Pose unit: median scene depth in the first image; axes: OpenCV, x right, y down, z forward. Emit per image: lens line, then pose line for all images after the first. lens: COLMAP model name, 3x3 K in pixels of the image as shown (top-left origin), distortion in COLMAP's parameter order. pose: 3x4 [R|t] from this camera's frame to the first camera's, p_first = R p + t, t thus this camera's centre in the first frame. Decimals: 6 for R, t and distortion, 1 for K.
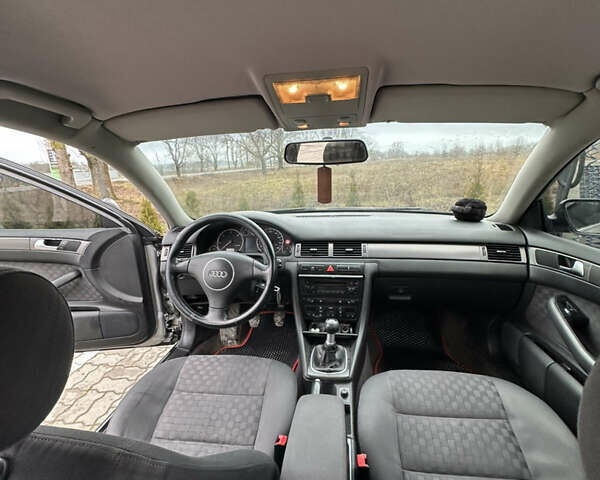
lens RADIAL K [[298.9, 0, 300.0], [0, 298.9, 240.0], [0, 0, 1]] dist [0.001353, 0.000130]
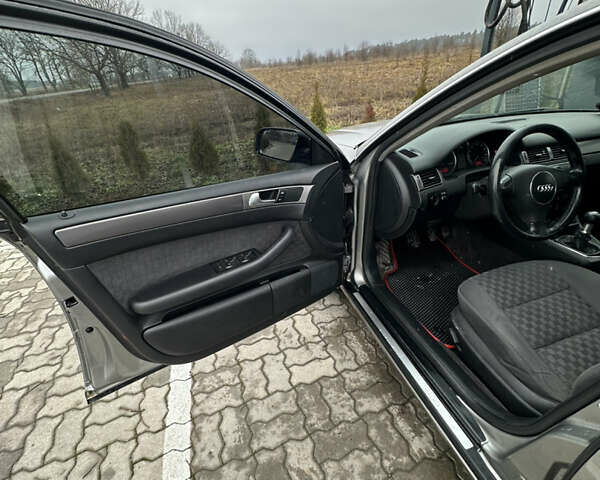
lens RADIAL K [[298.9, 0, 300.0], [0, 298.9, 240.0], [0, 0, 1]] dist [0.001353, 0.000130]
pose [[0.914733, -0.224596, 0.335886, -1.016031], [0.132658, 0.952136, 0.275388, -0.073683], [-0.381660, -0.207349, 0.900745, 0.300932]]
